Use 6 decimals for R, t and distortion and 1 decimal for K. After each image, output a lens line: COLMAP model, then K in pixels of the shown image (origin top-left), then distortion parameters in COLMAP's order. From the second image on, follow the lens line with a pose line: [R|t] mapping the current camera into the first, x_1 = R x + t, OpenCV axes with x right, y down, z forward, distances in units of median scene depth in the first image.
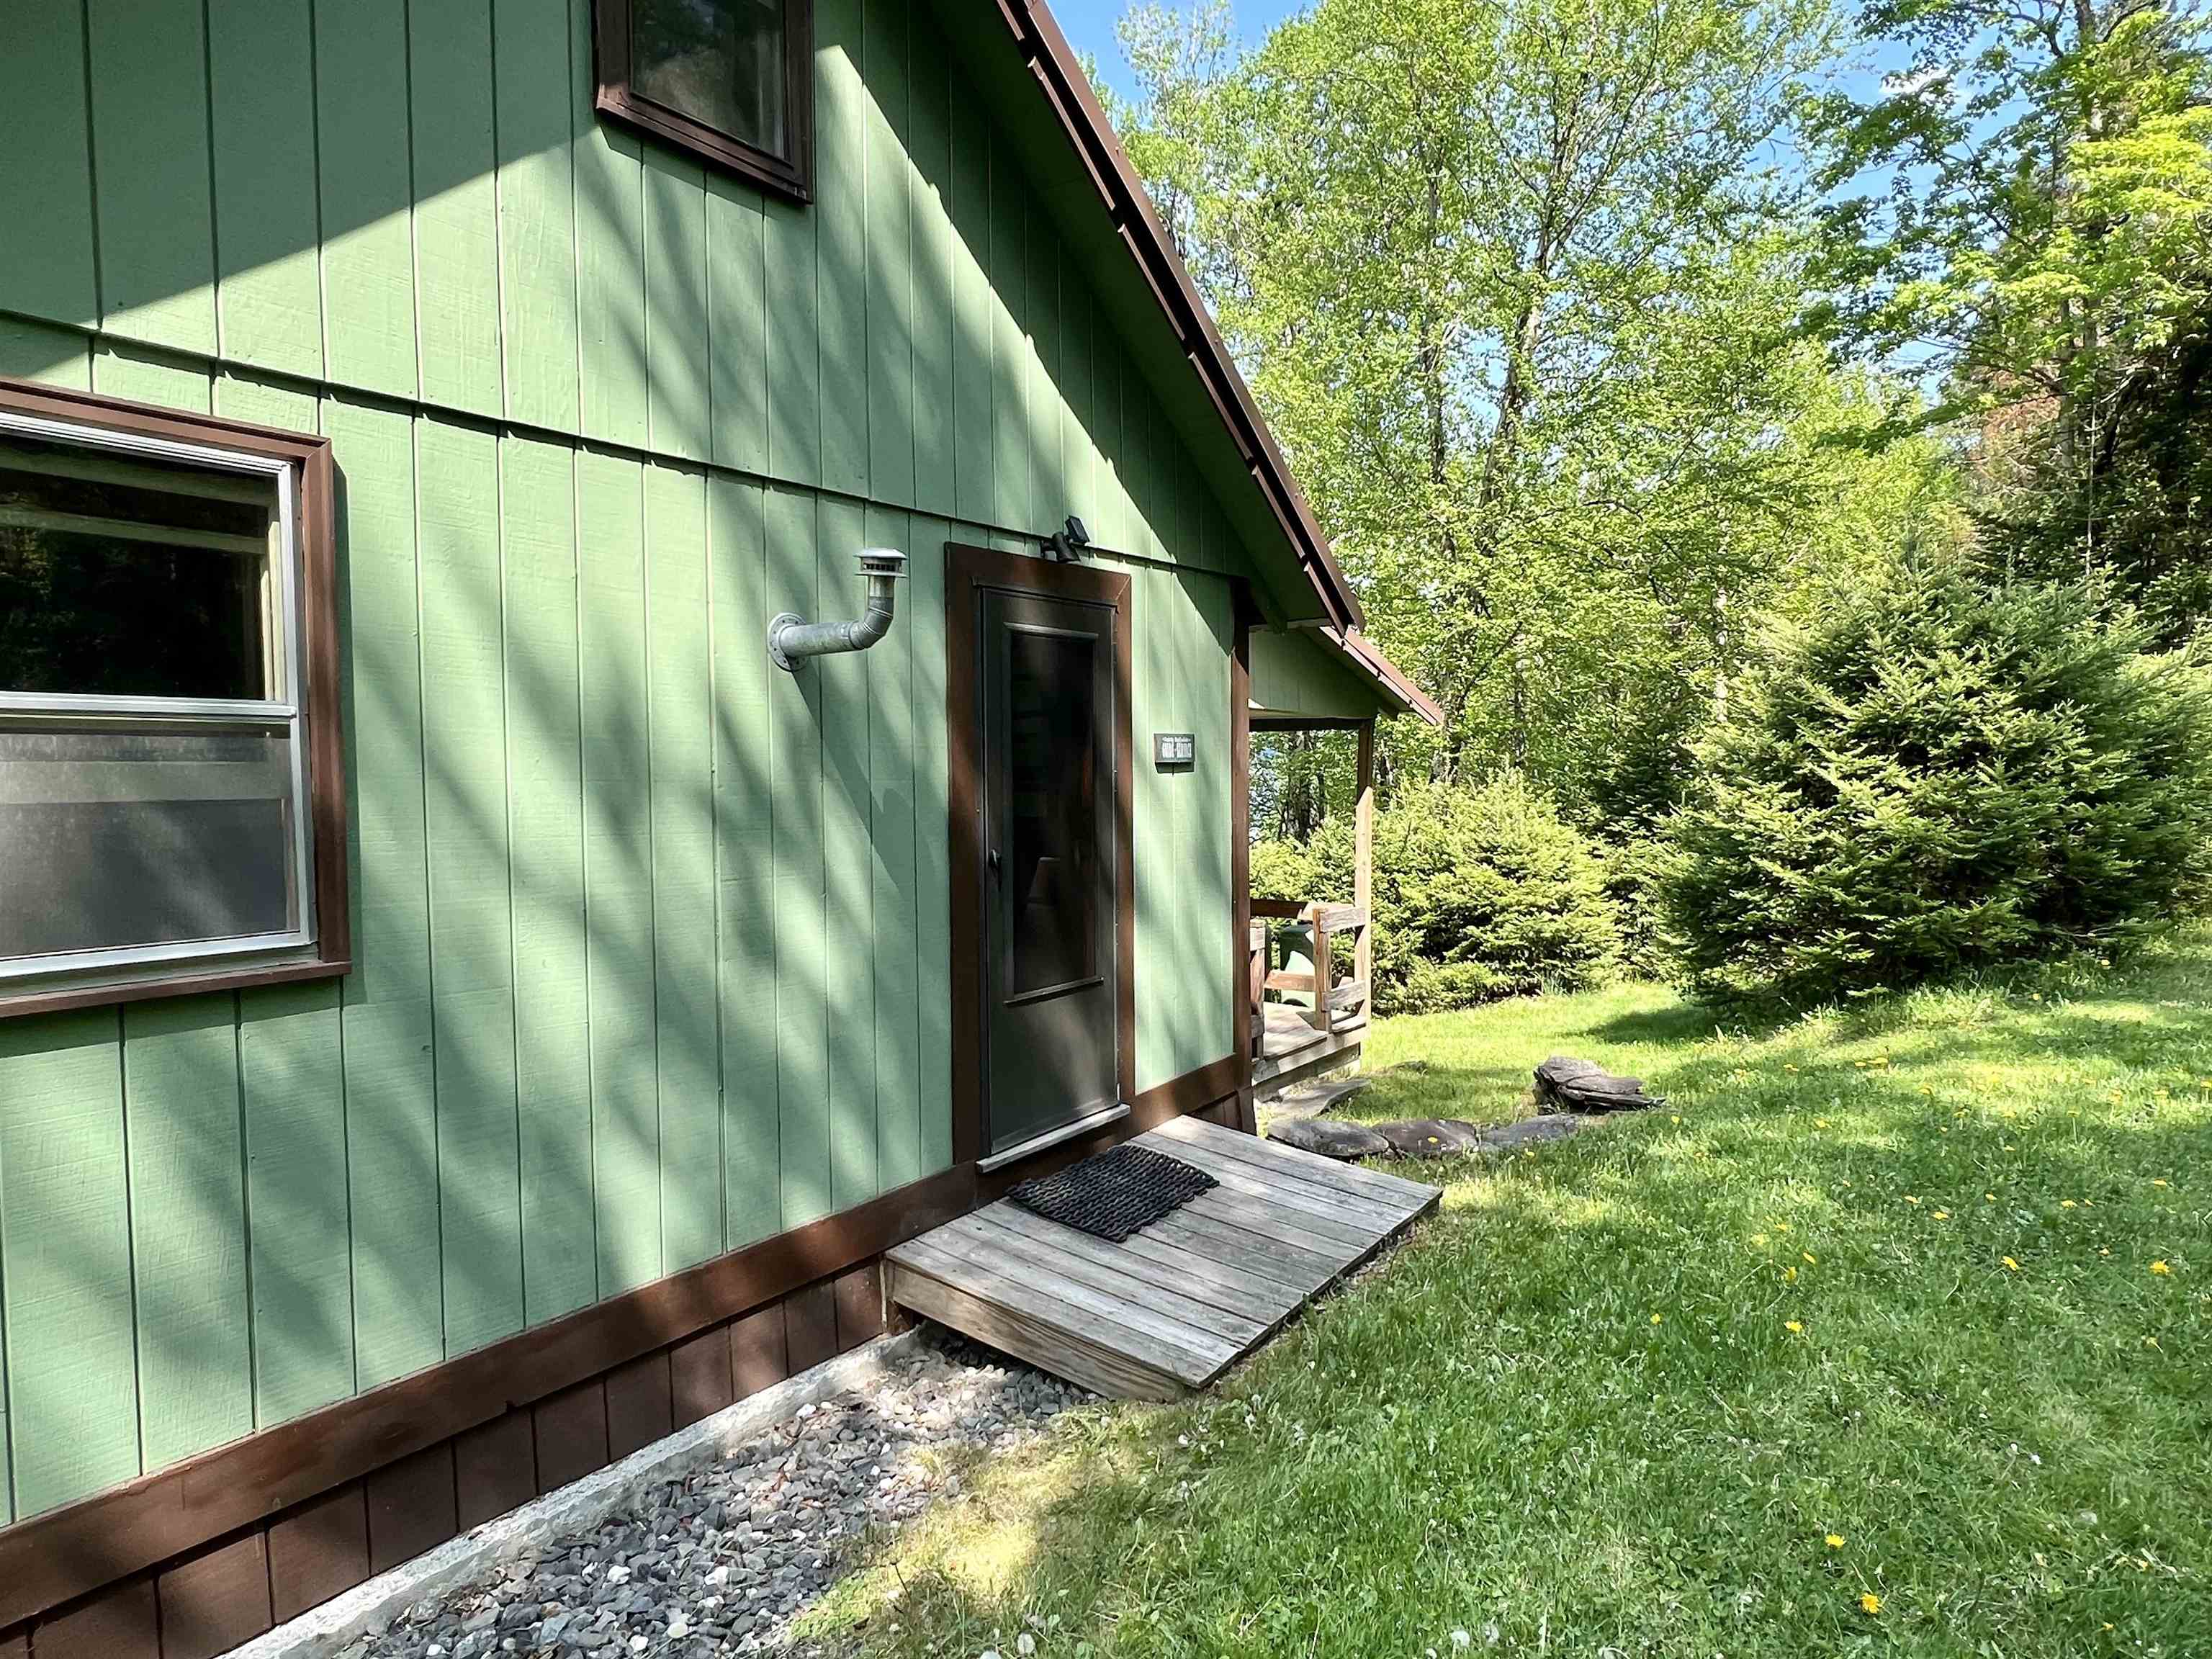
lens RADIAL K [[1280.6, 0, 1093.3], [0, 1280.6, 833.3], [0, 0, 1]] dist [-0.005780, 0.001735]
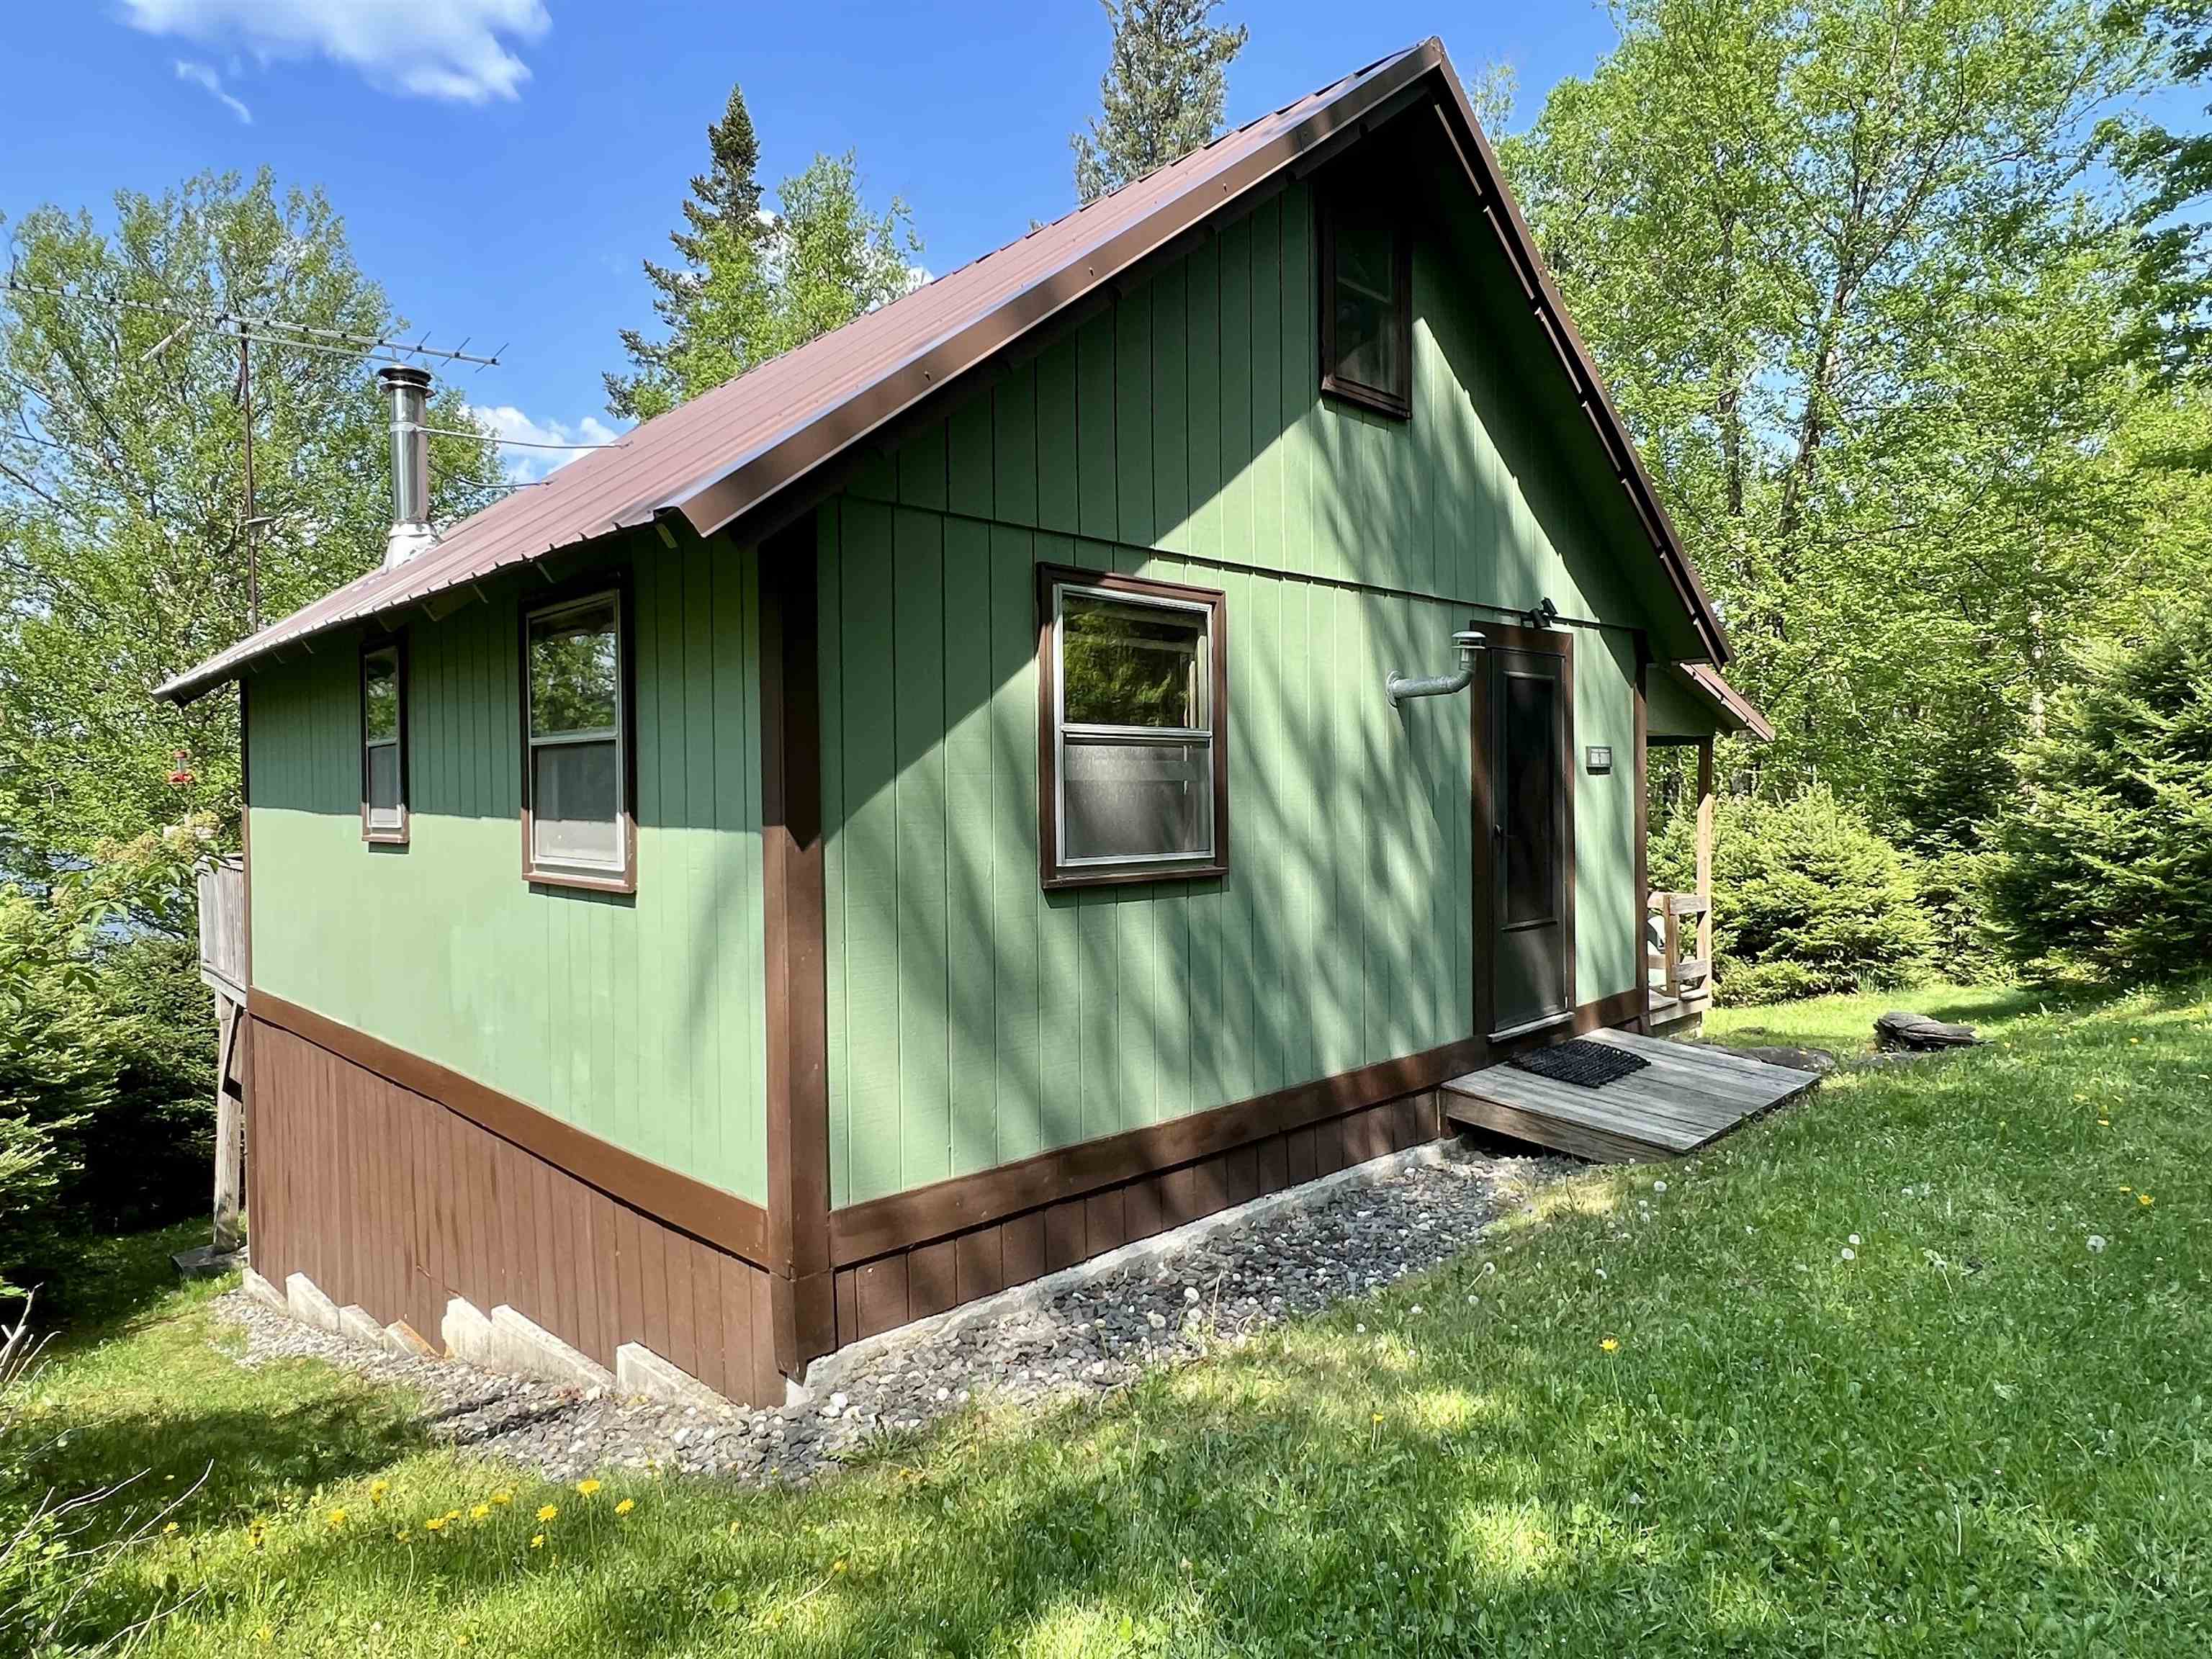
lens RADIAL K [[1280.6, 0, 1095.7], [0, 1280.6, 822.1], [0, 0, 1]] dist [-0.005780, 0.001735]
pose [[0.983814, -0.002065, -0.179180, -0.248740], [-0.003257, 0.999562, -0.029405, 0.050951], [0.179162, 0.029513, 0.983377, -0.498255]]
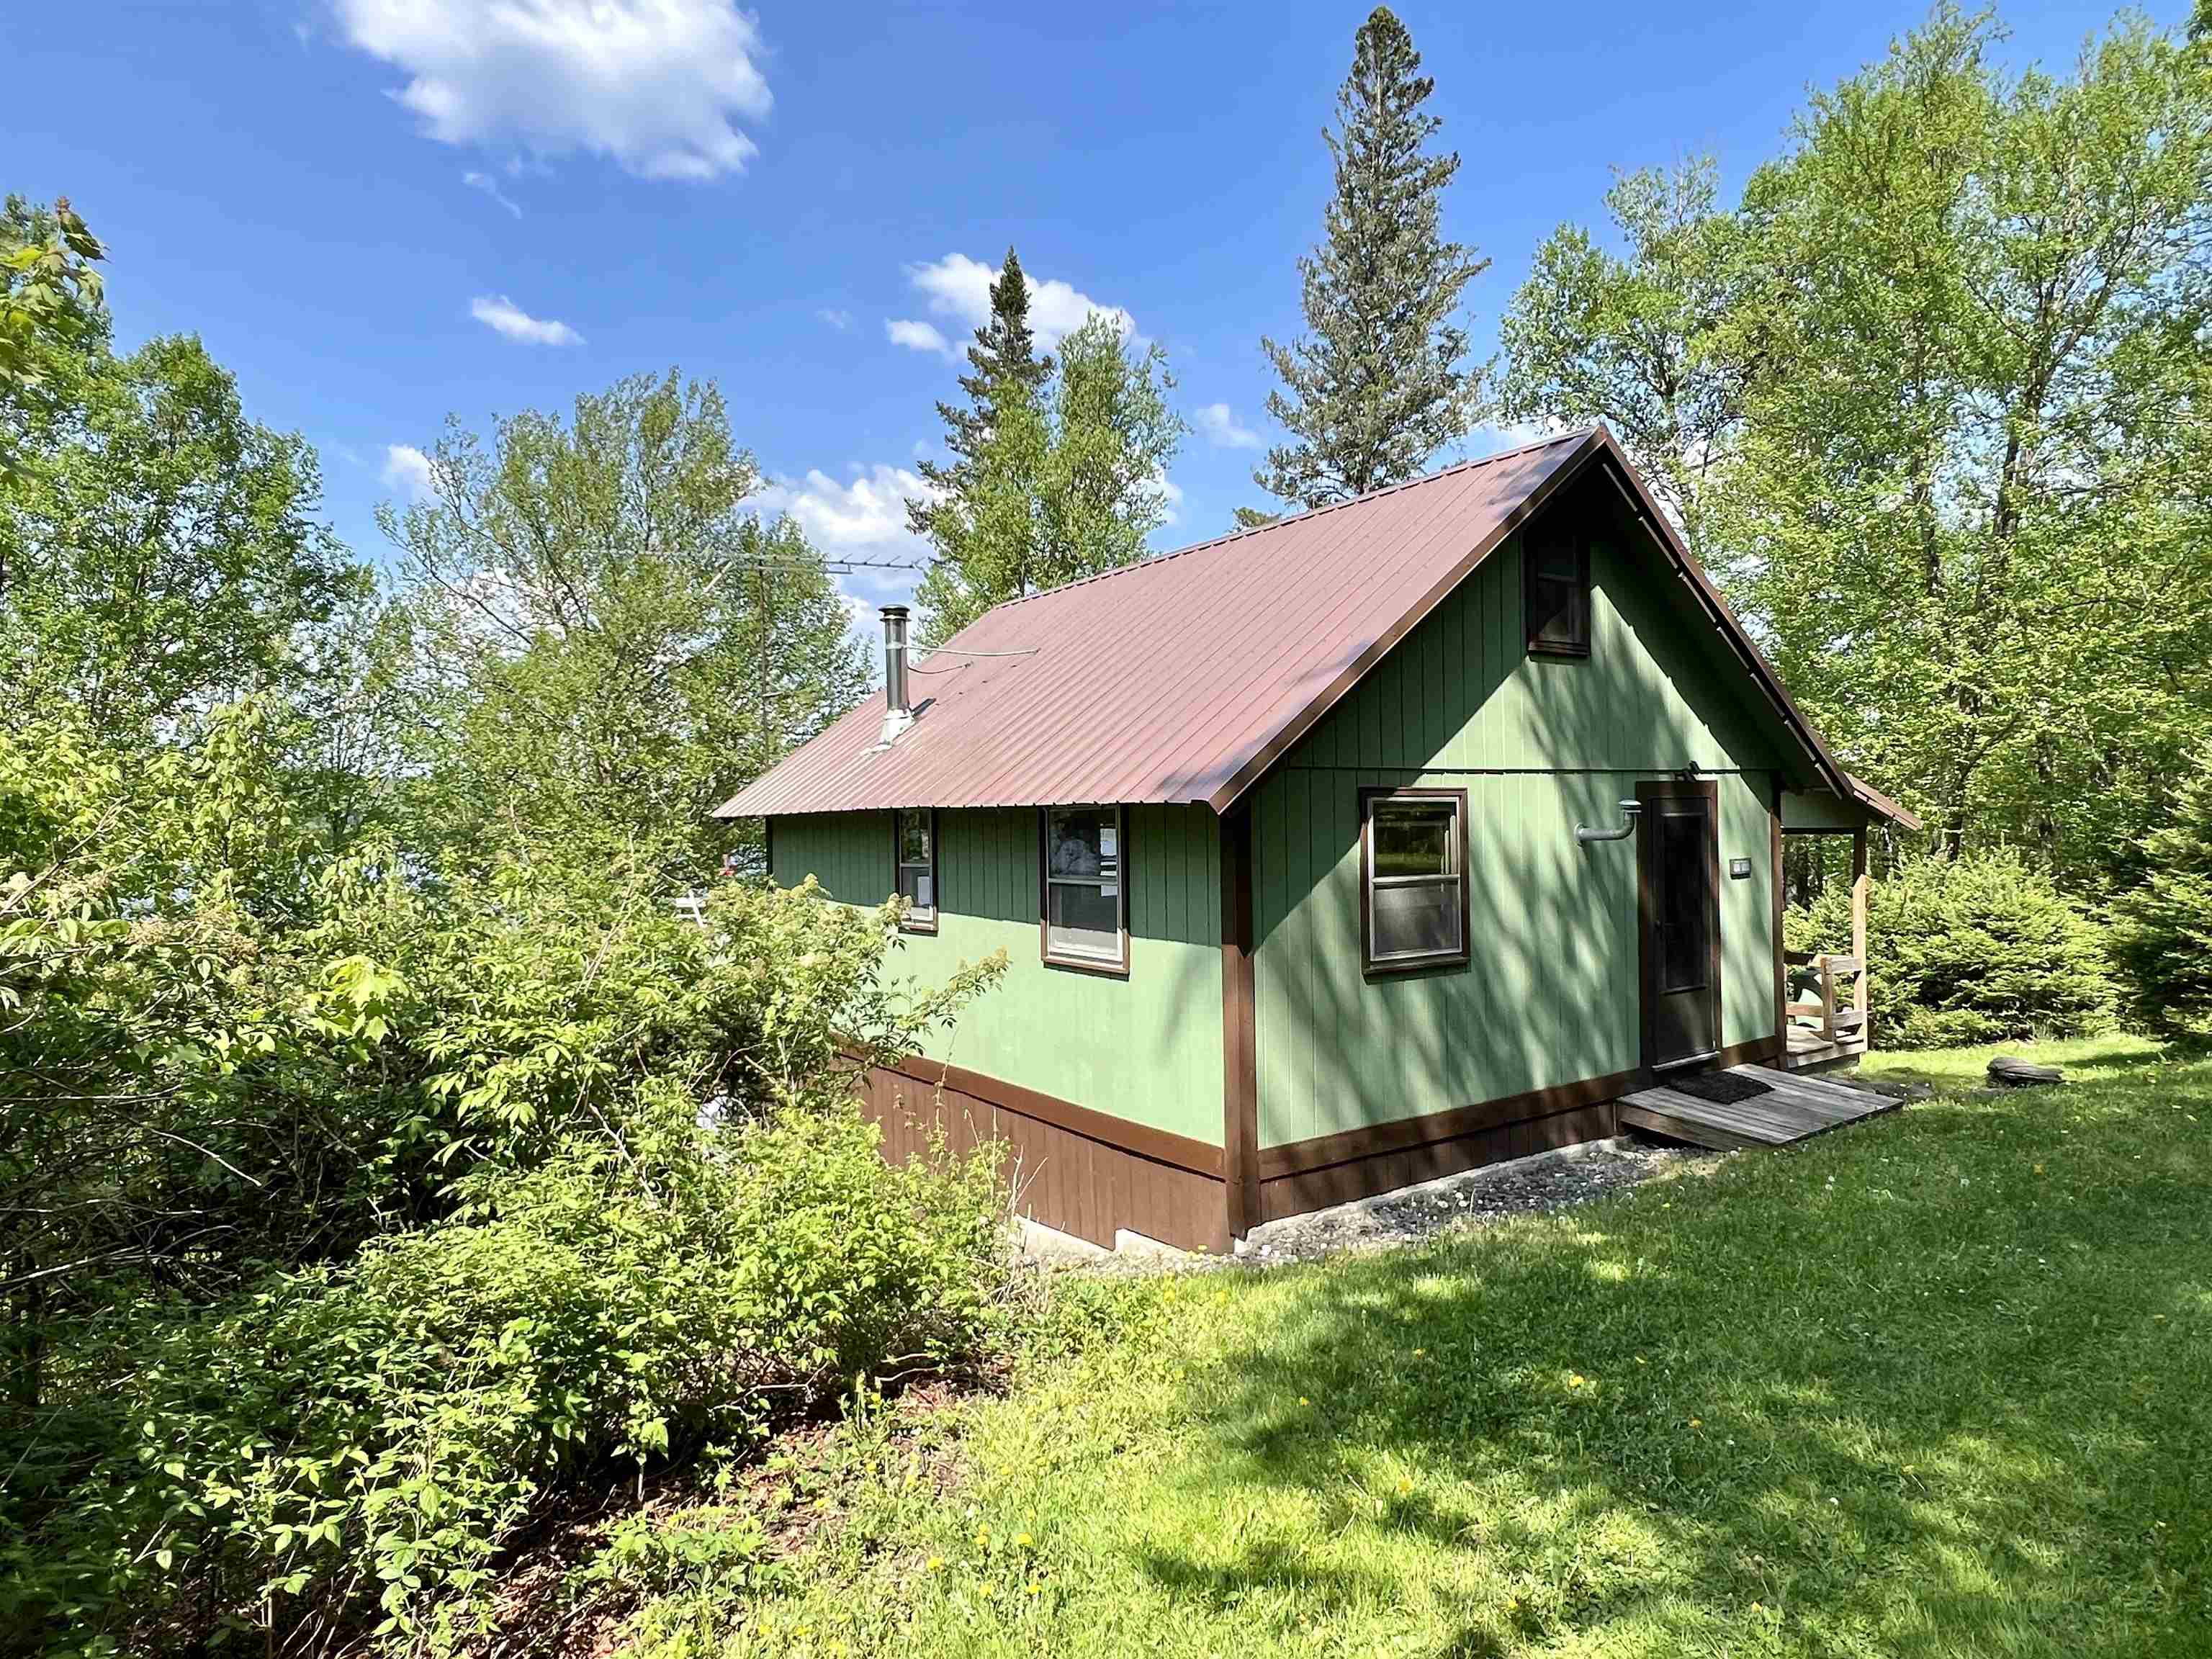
lens RADIAL K [[1280.6, 0, 1098.2], [0, 1280.6, 830.4], [0, 0, 1]] dist [-0.005780, 0.001735]
pose [[0.944357, -0.009603, -0.328783, -0.235608], [-0.004766, 0.999069, -0.042869, -0.038277], [0.328889, 0.042051, 0.943432, -1.229473]]
